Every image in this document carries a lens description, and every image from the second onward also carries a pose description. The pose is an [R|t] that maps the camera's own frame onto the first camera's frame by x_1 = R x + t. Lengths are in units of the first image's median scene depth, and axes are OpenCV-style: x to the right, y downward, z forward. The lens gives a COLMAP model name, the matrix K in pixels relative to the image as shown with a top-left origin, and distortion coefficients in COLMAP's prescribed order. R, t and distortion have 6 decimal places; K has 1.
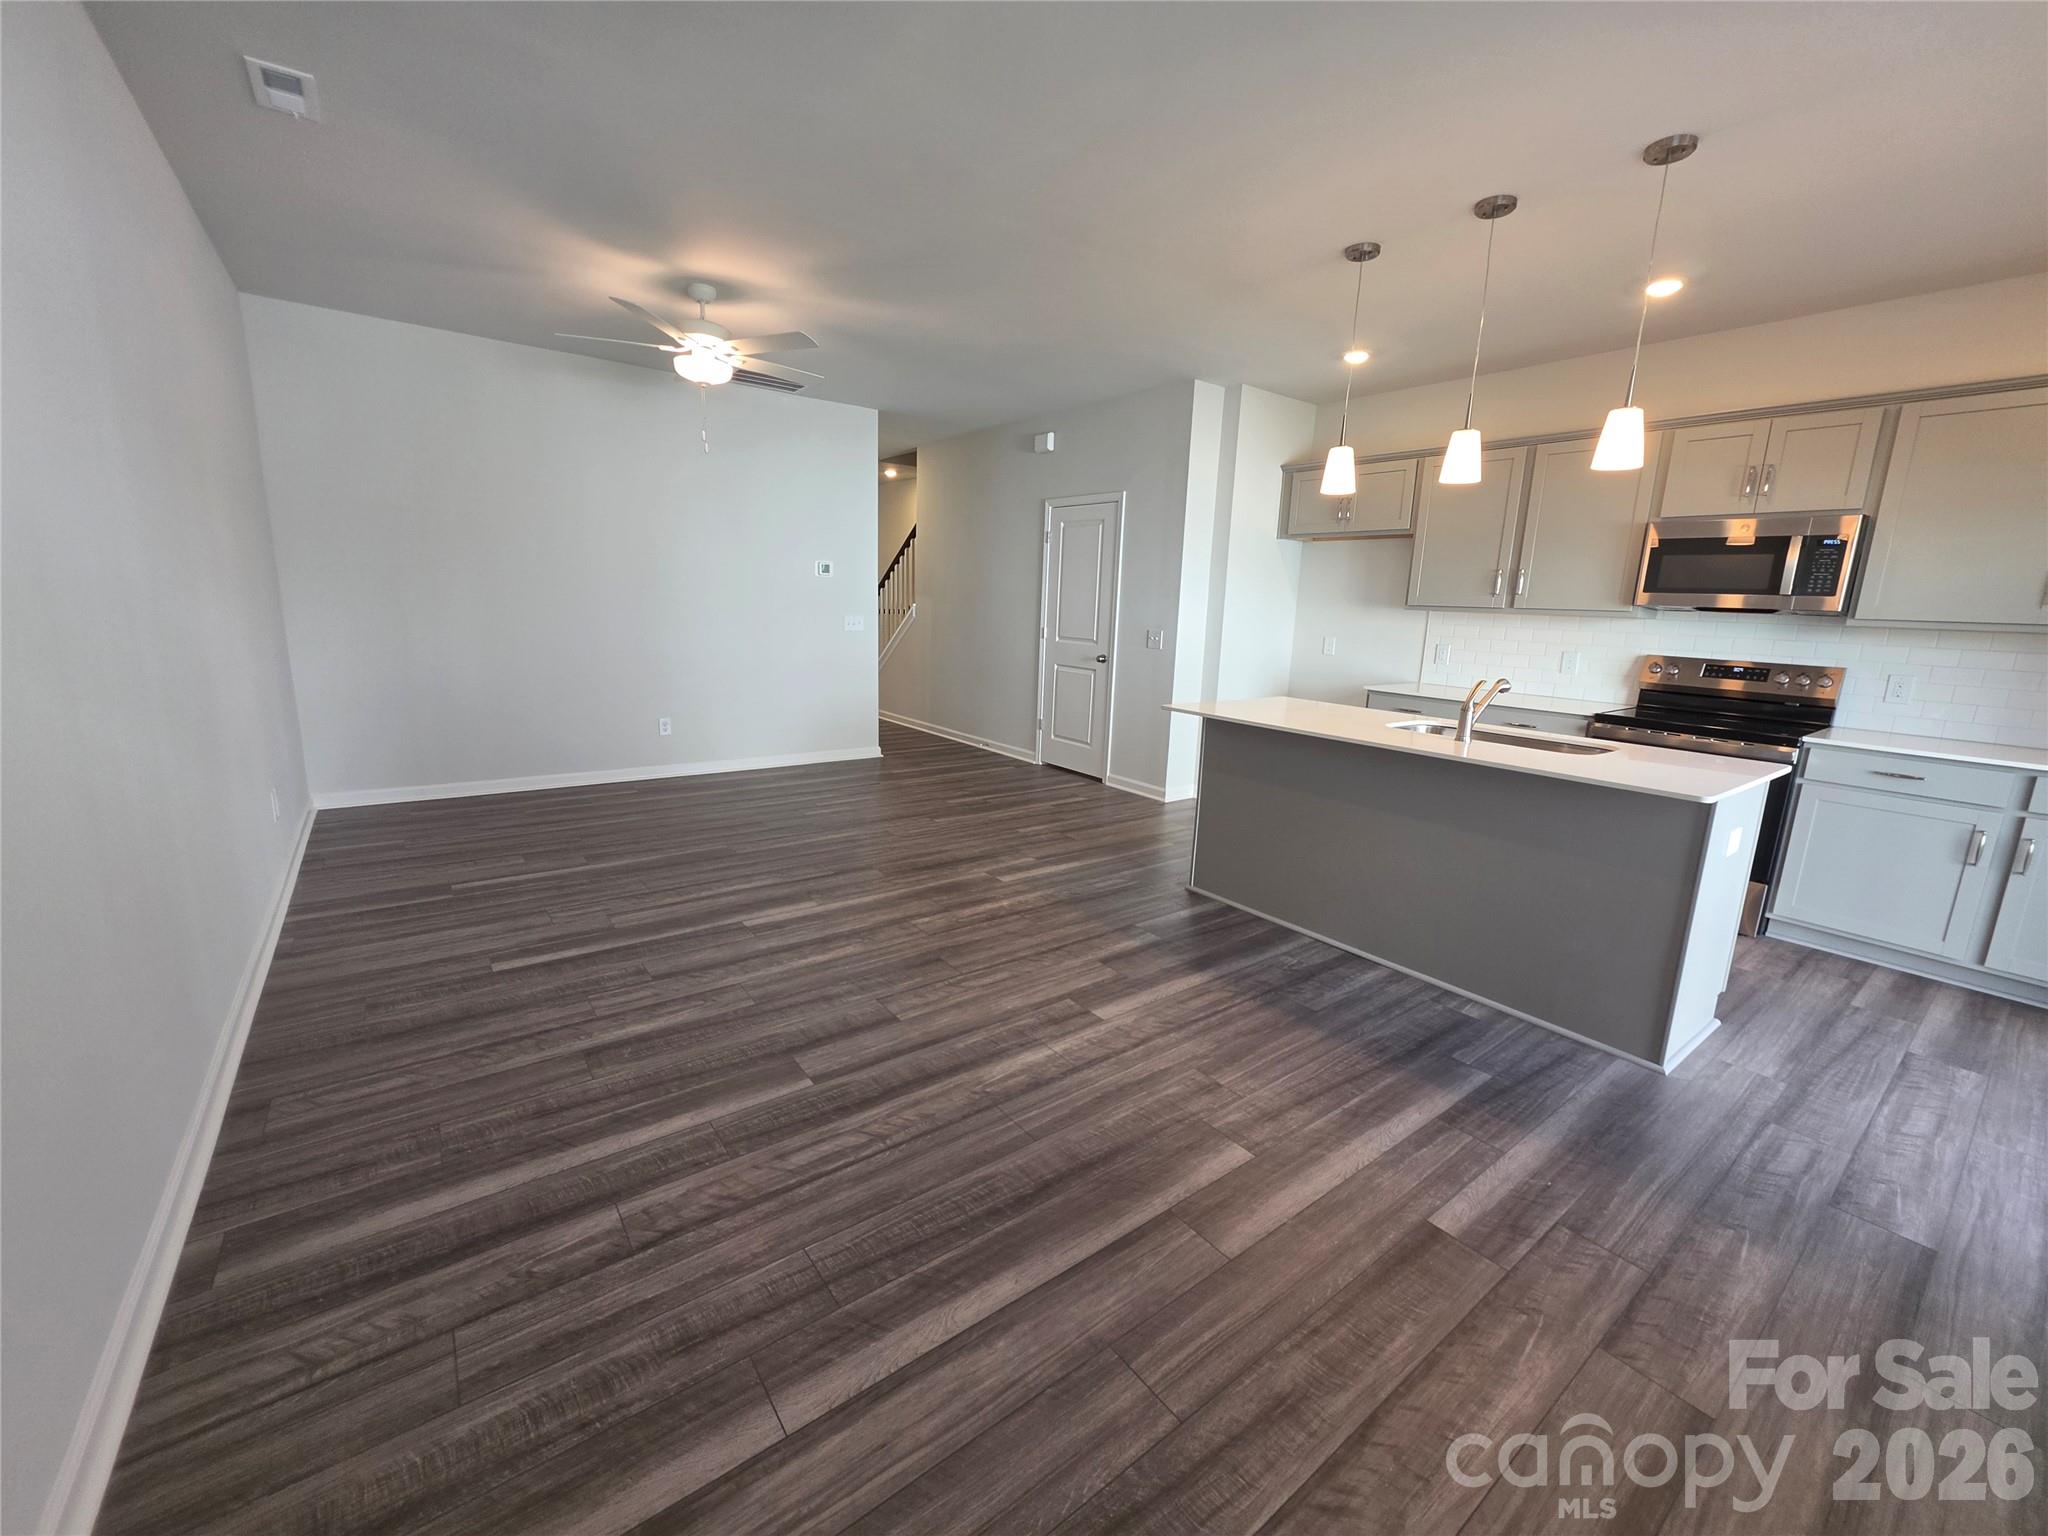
lens RADIAL K [[823.1, 0, 1026.1], [0, 823.1, 764.1], [0, 0, 1]] dist [0.001103, 0.000203]
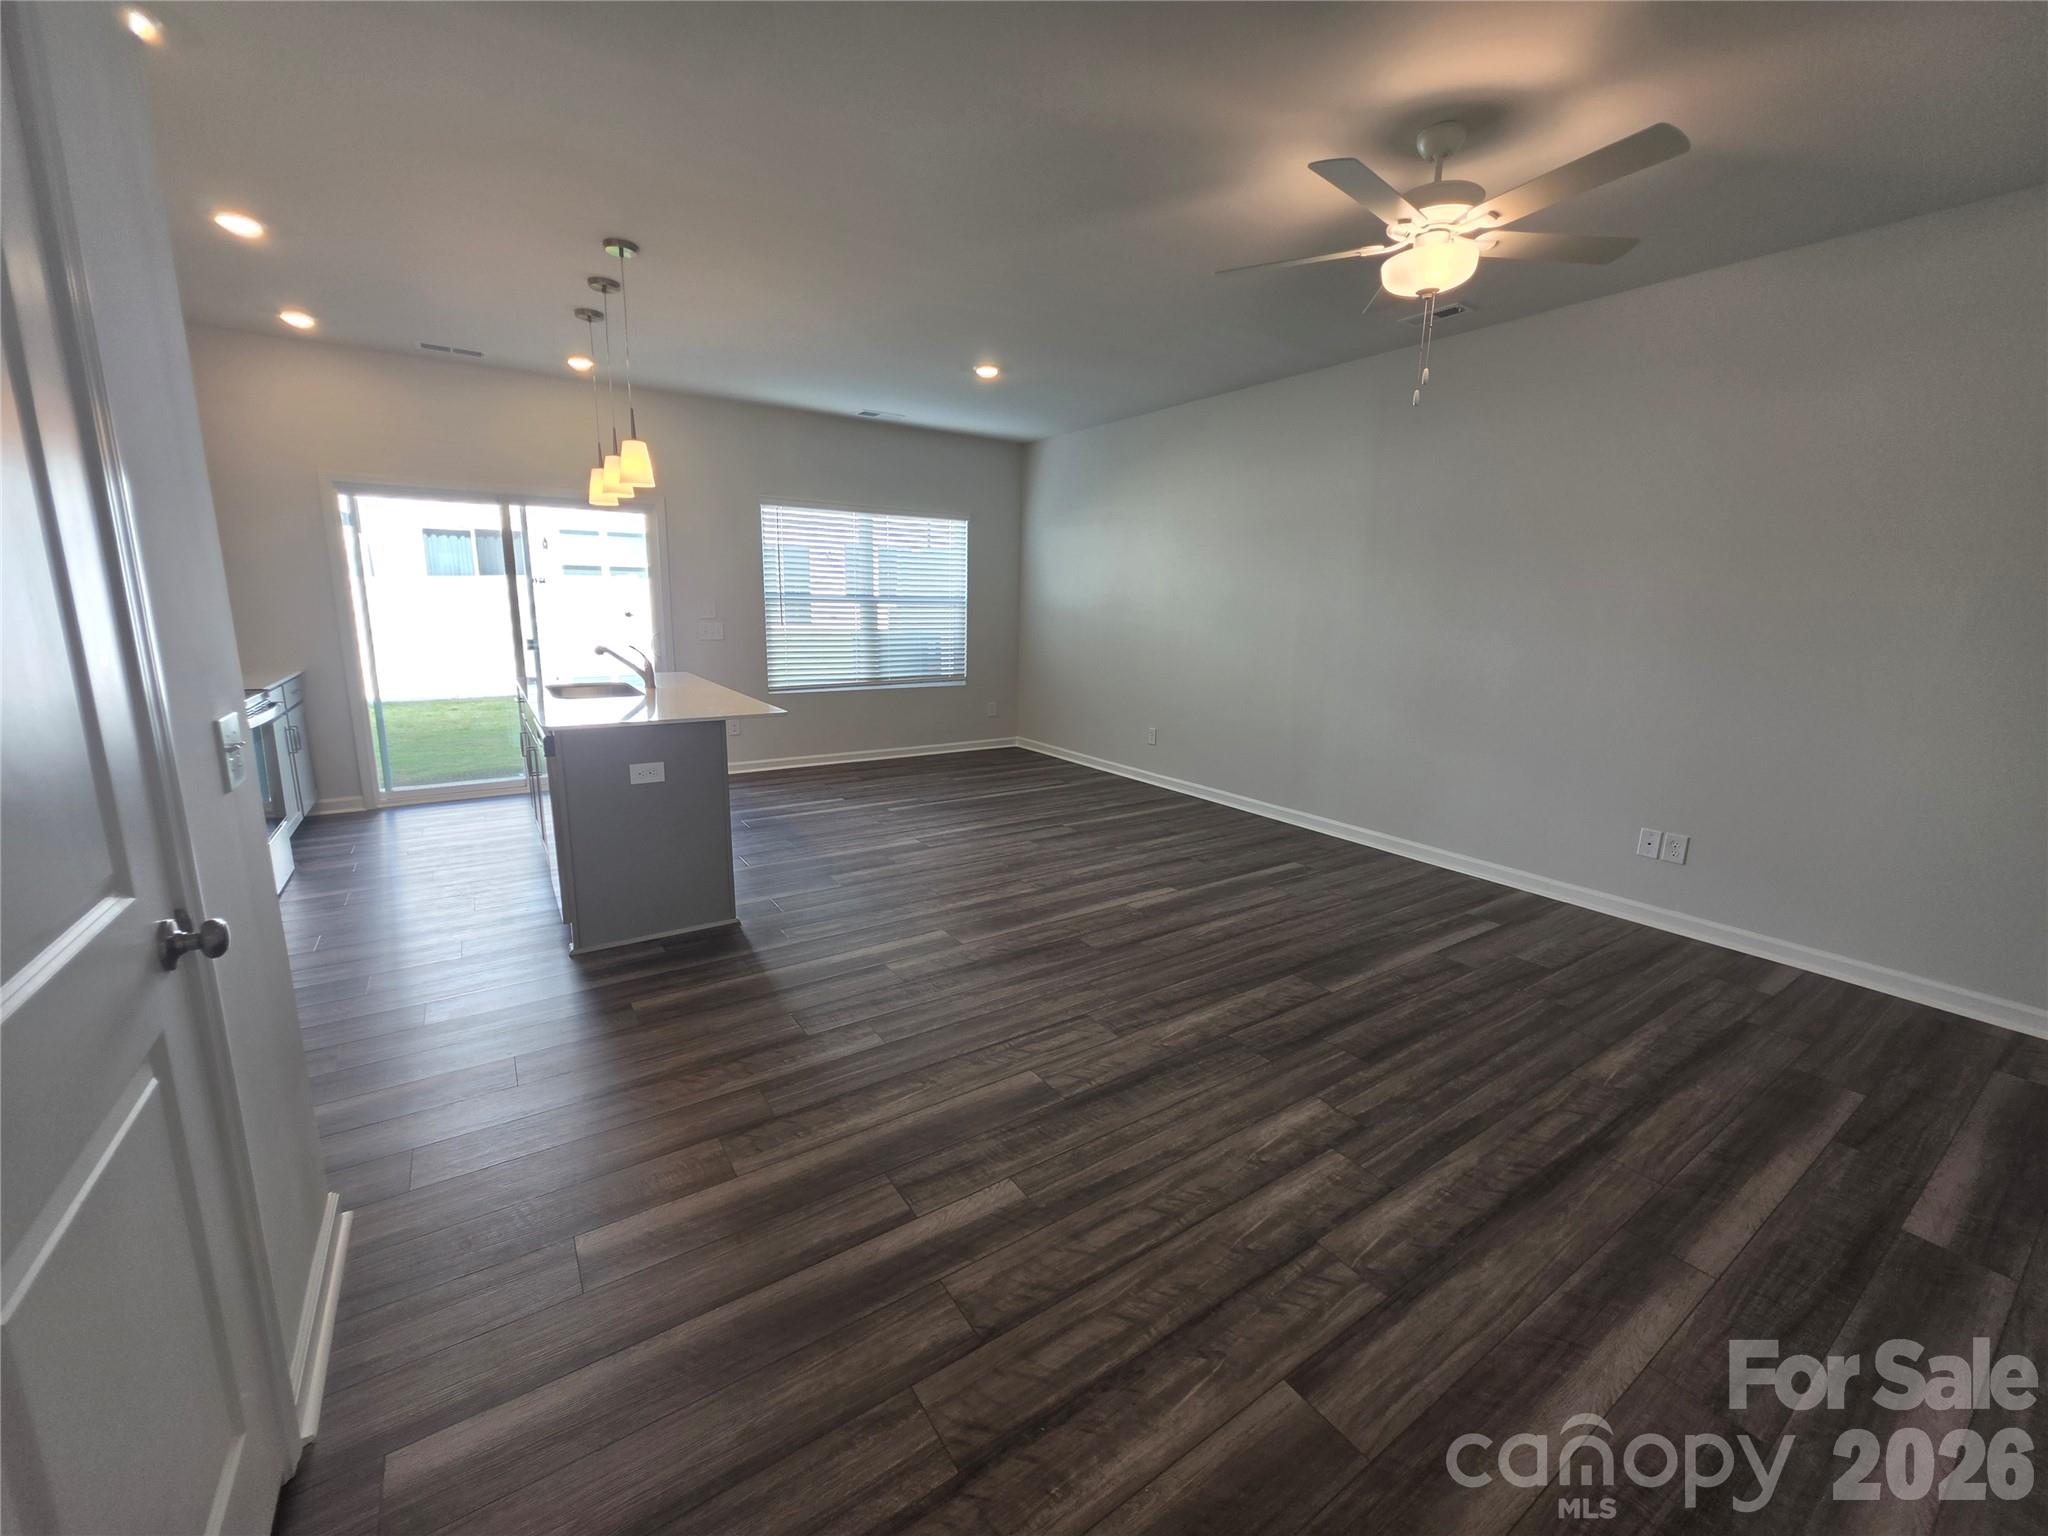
lens RADIAL K [[823.1, 0, 1023.7], [0, 823.1, 764.5], [0, 0, 1]] dist [0.001103, 0.000203]
pose [[-0.996730, -0.066618, 0.045733, -0.176416], [-0.043557, 0.919646, 0.390326, -0.455429], [-0.068061, 0.387058, -0.919540, 2.164744]]
